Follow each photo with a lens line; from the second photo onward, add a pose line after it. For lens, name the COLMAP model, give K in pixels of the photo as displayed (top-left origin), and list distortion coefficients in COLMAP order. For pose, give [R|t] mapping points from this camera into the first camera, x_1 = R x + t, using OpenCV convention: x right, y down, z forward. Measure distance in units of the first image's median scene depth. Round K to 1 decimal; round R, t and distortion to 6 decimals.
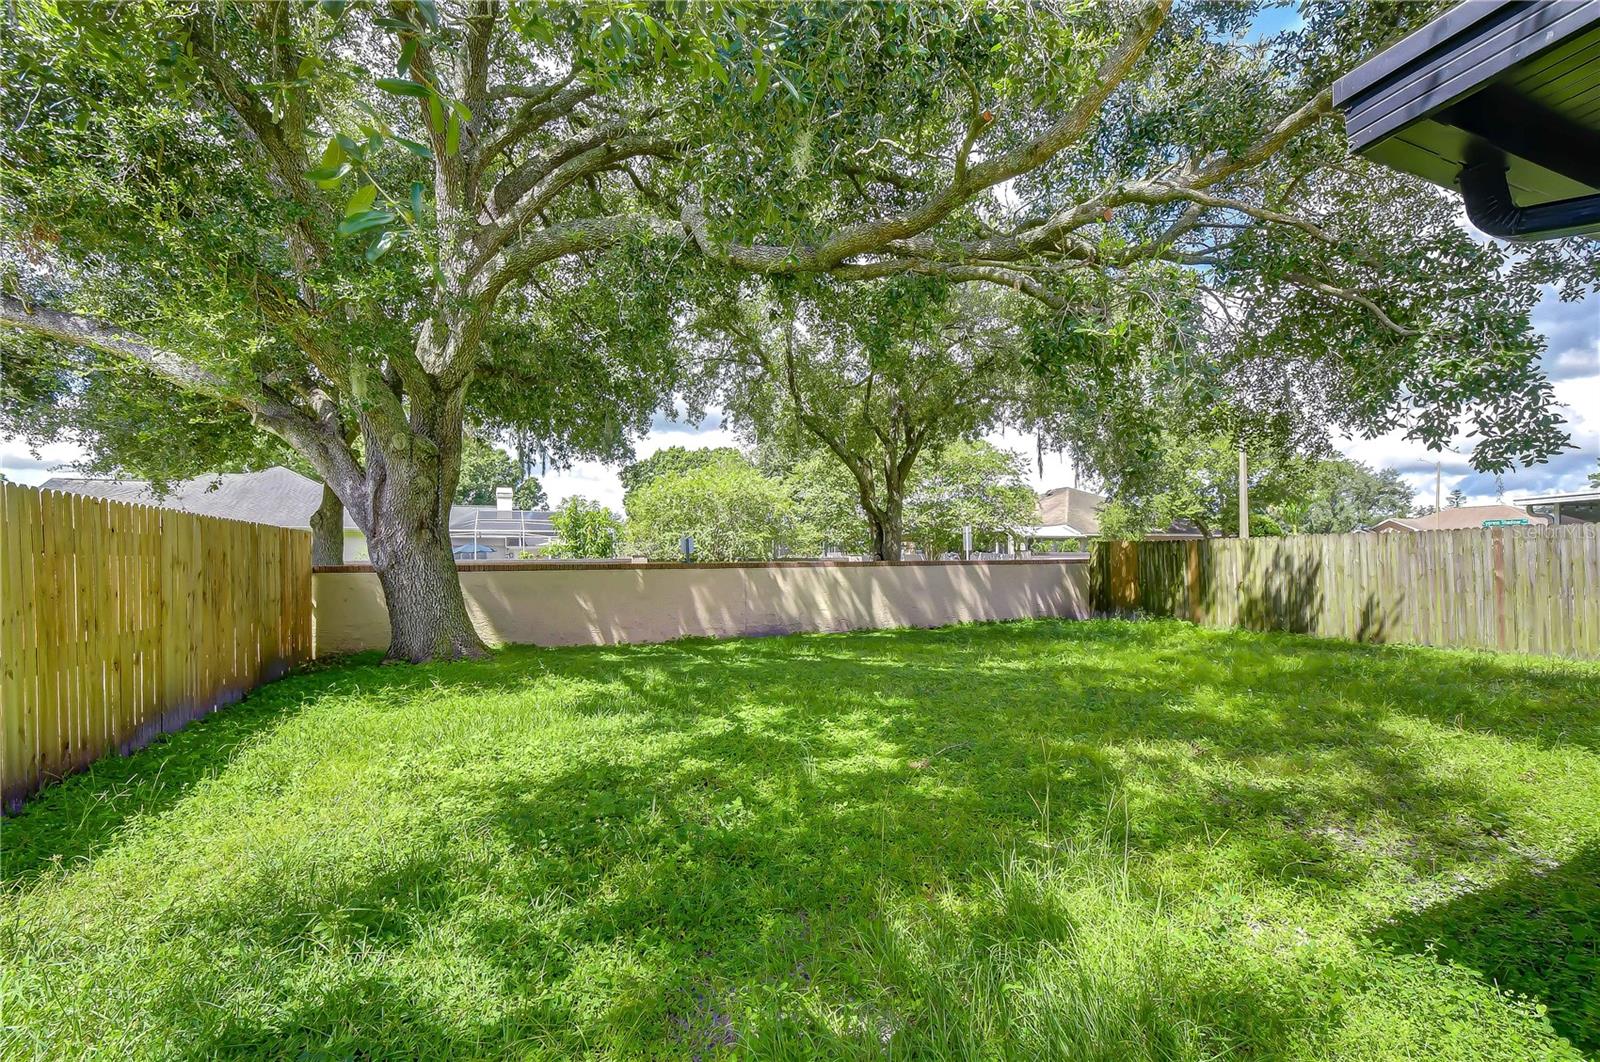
lens RADIAL K [[725.5, 0, 801.8], [0, 725.5, 566.2], [0, 0, 1]] dist [-0.001894, -0.000410]
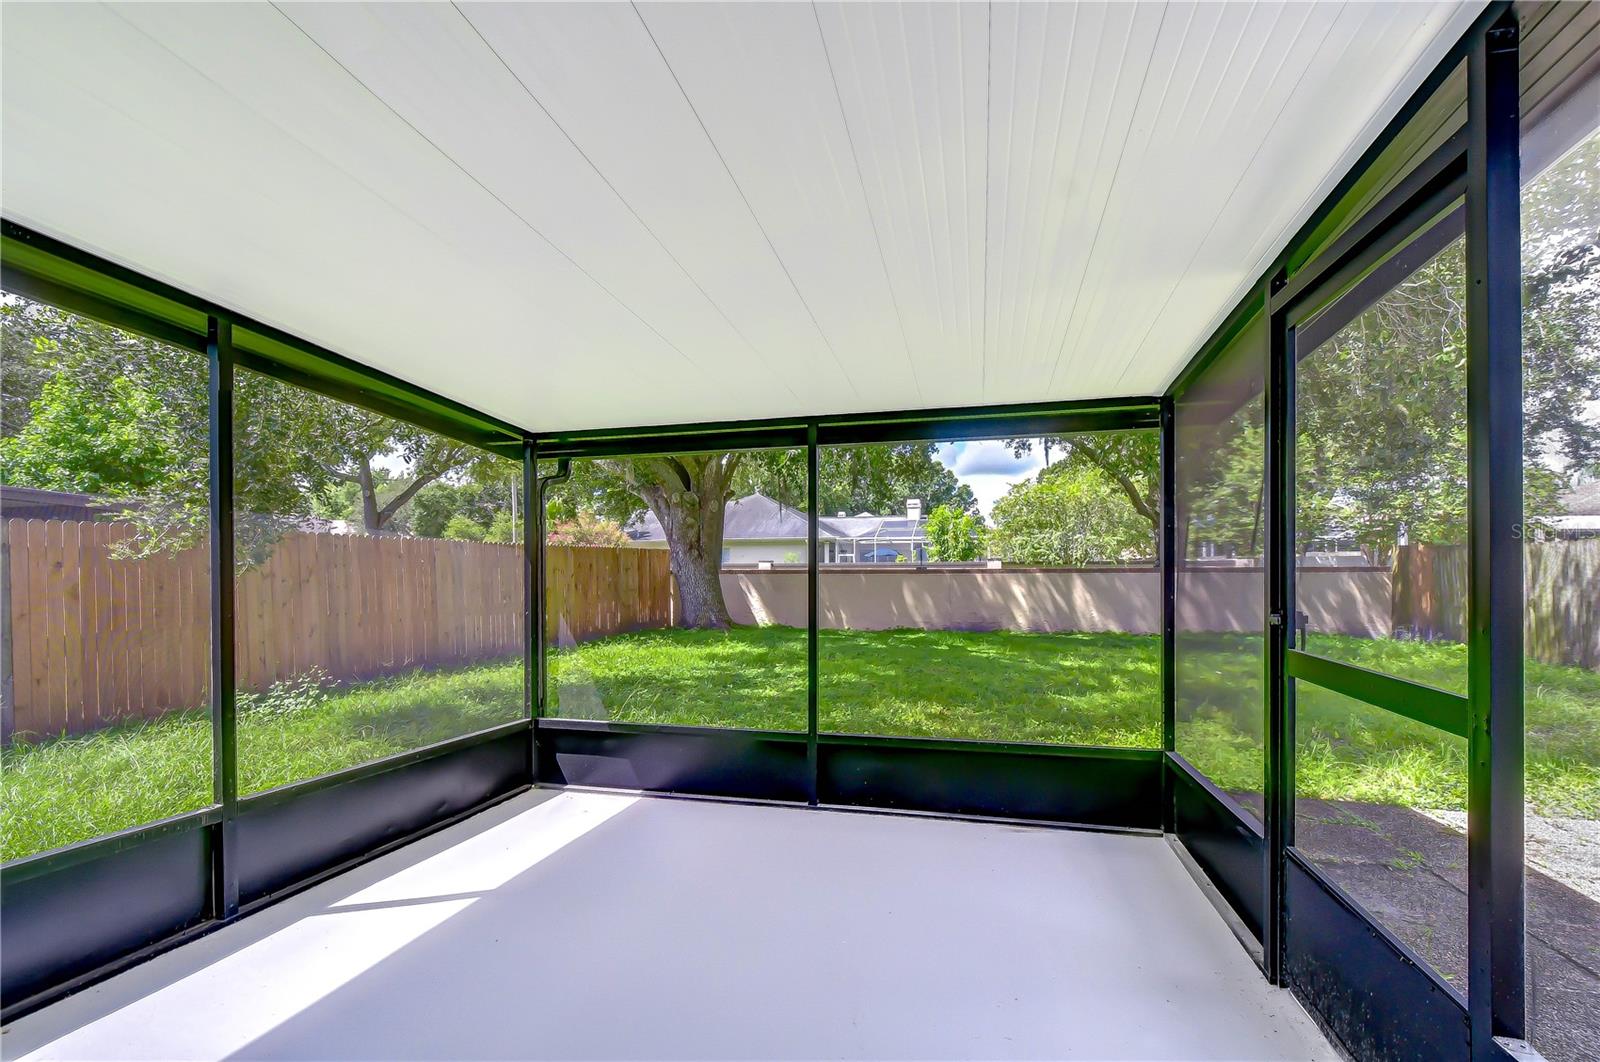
lens RADIAL K [[725.5, 0, 801.8], [0, 725.5, 566.2], [0, 0, 1]] dist [-0.001894, -0.000410]
pose [[0.807814, 0.003179, -0.589430, 0.433360], [-0.002989, 0.999995, 0.001297, -0.009445], [0.589430, 0.000714, 0.807819, -0.128042]]
